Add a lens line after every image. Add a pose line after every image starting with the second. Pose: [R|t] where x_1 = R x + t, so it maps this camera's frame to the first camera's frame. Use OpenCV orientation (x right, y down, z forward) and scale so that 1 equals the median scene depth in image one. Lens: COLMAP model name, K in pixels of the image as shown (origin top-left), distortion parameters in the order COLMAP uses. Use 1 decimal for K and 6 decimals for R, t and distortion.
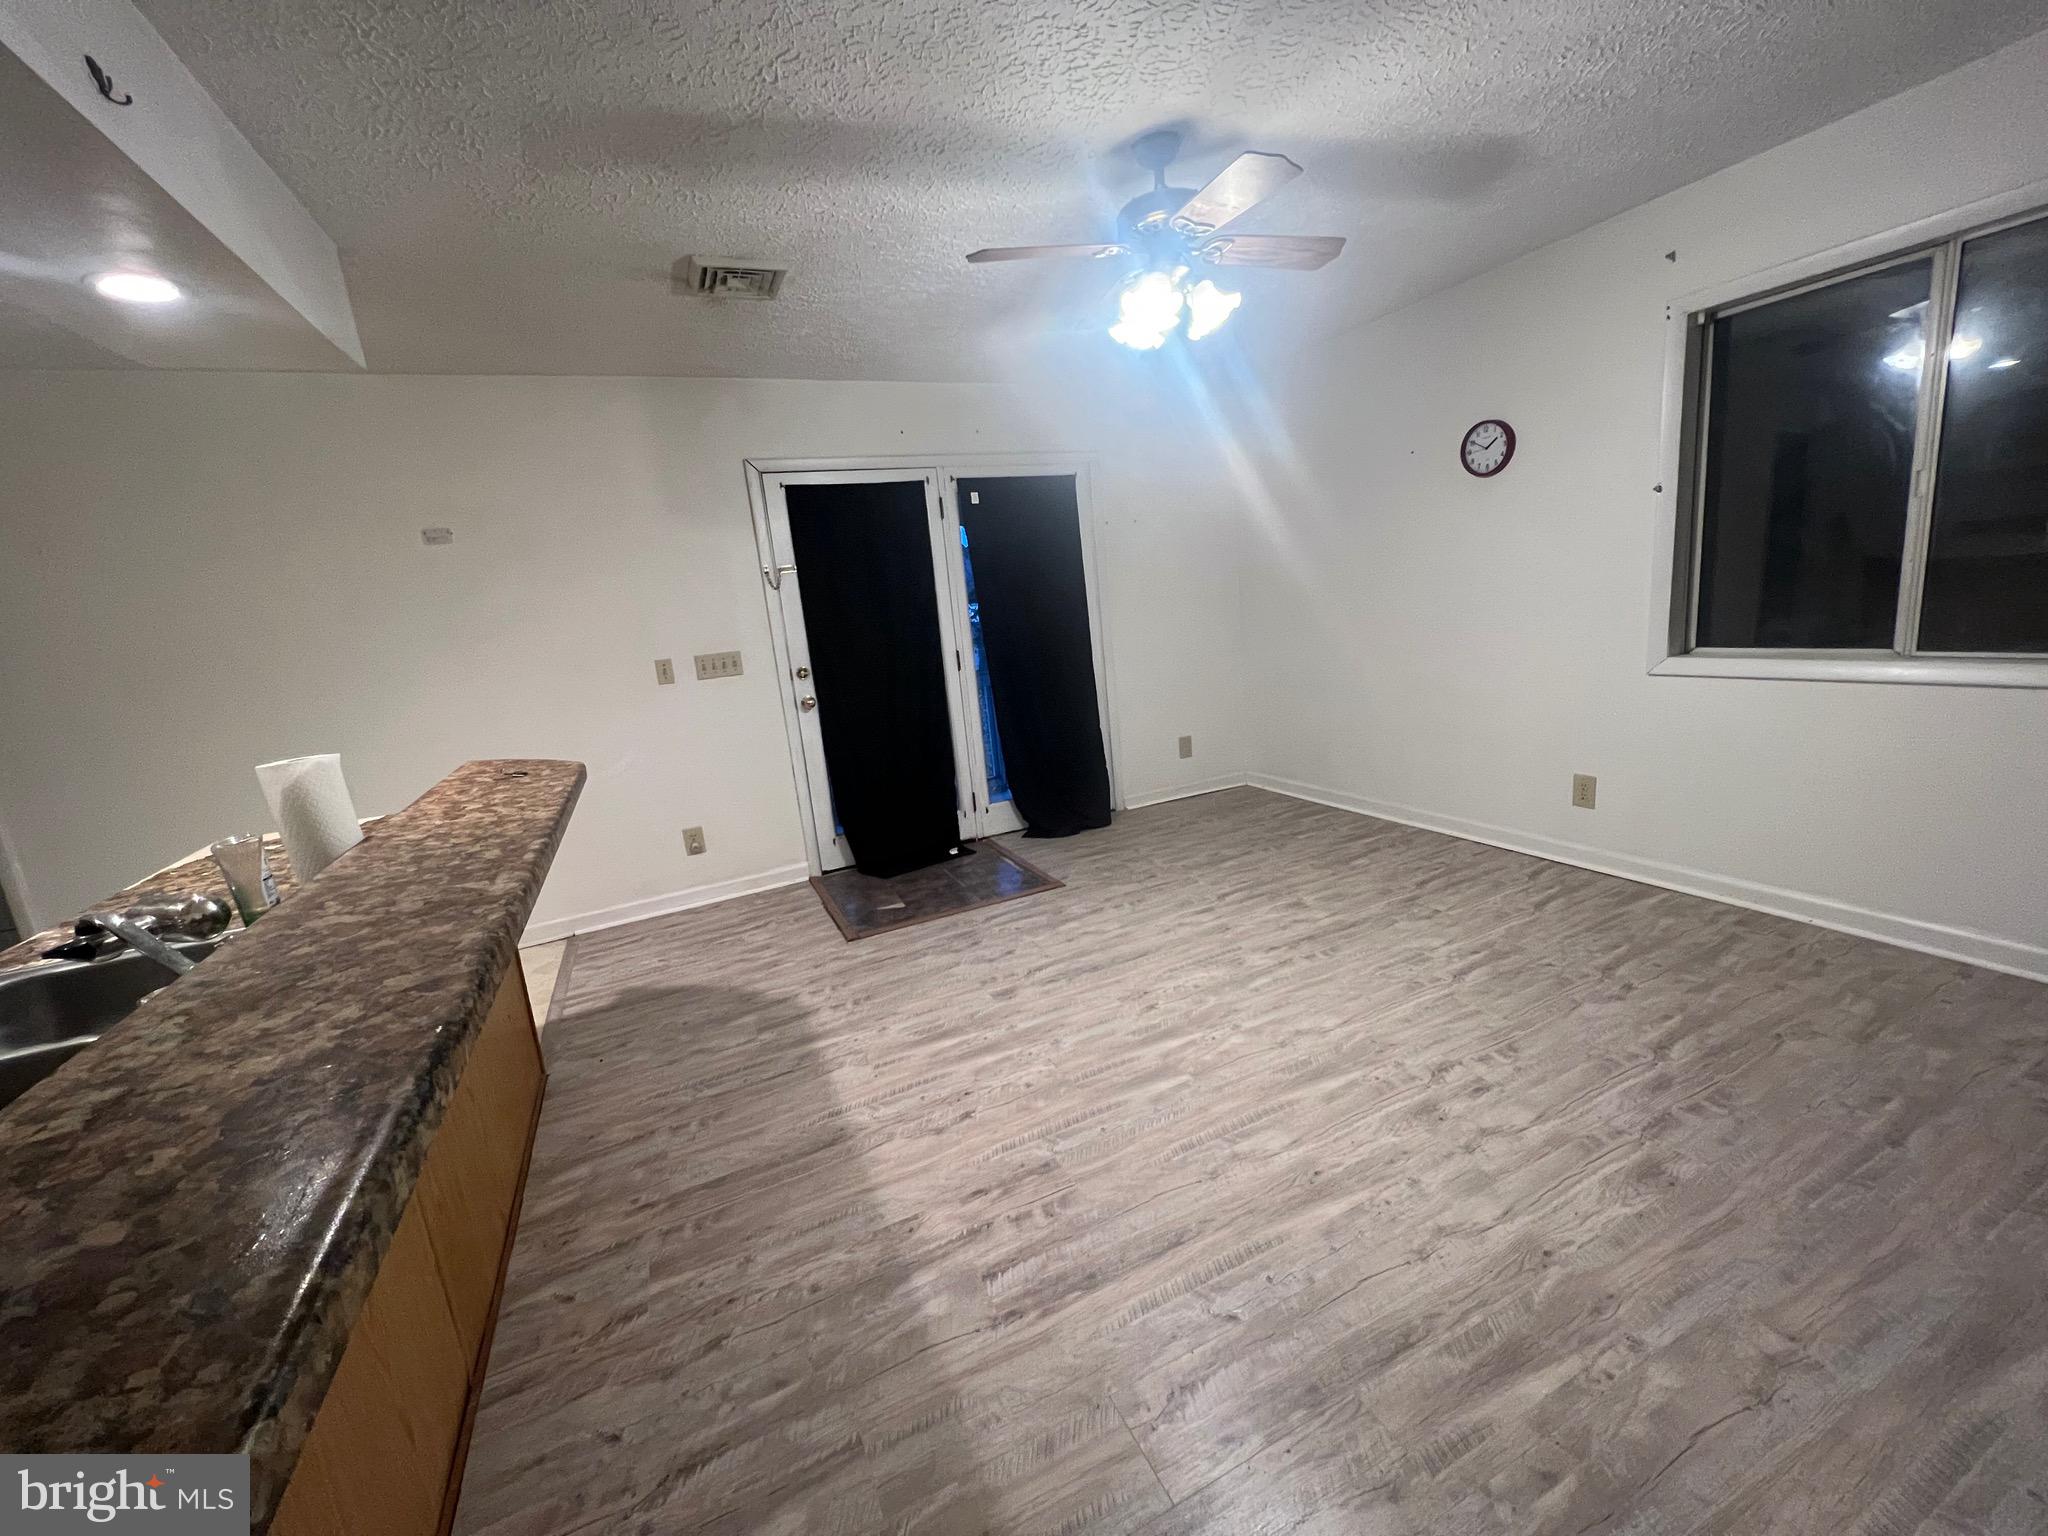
lens RADIAL K [[816.0, 0, 1024.3], [0, 816.0, 759.5], [0, 0, 1]] dist [-0.002210, -0.000125]
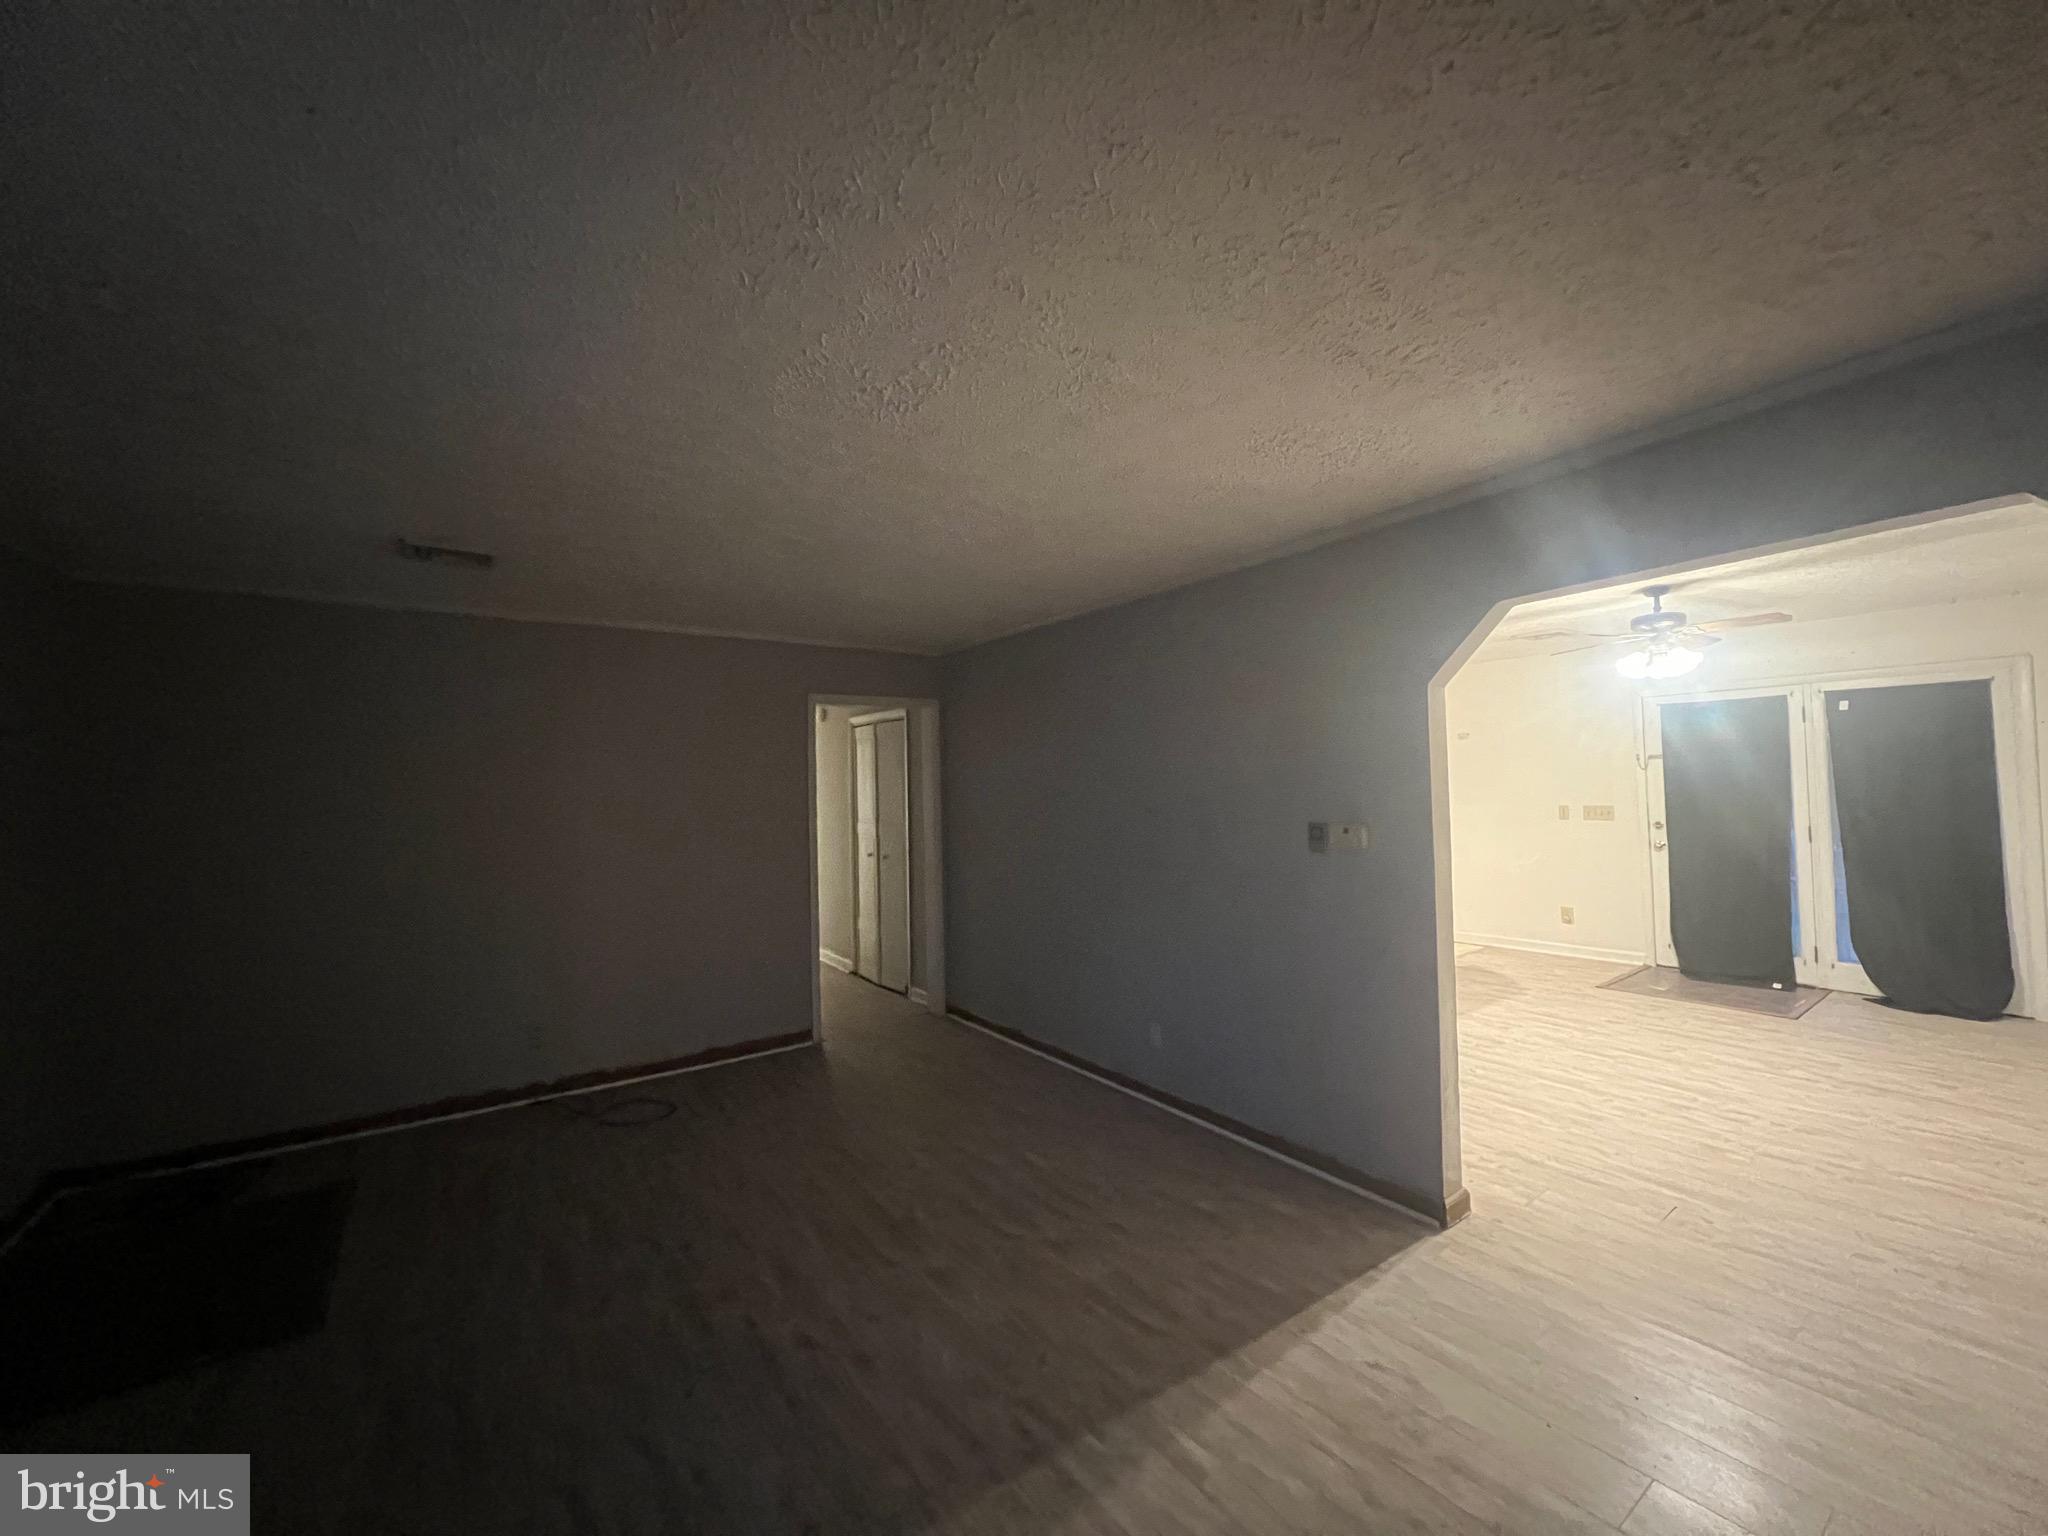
lens RADIAL K [[816.0, 0, 1023.7], [0, 816.0, 763.2], [0, 0, 1]] dist [-0.002210, -0.000125]
pose [[0.189292, 0.064909, -0.979773, 1.420637], [-0.190746, 0.981236, 0.028154, -0.057085], [0.963216, 0.181558, 0.198121, -0.638630]]
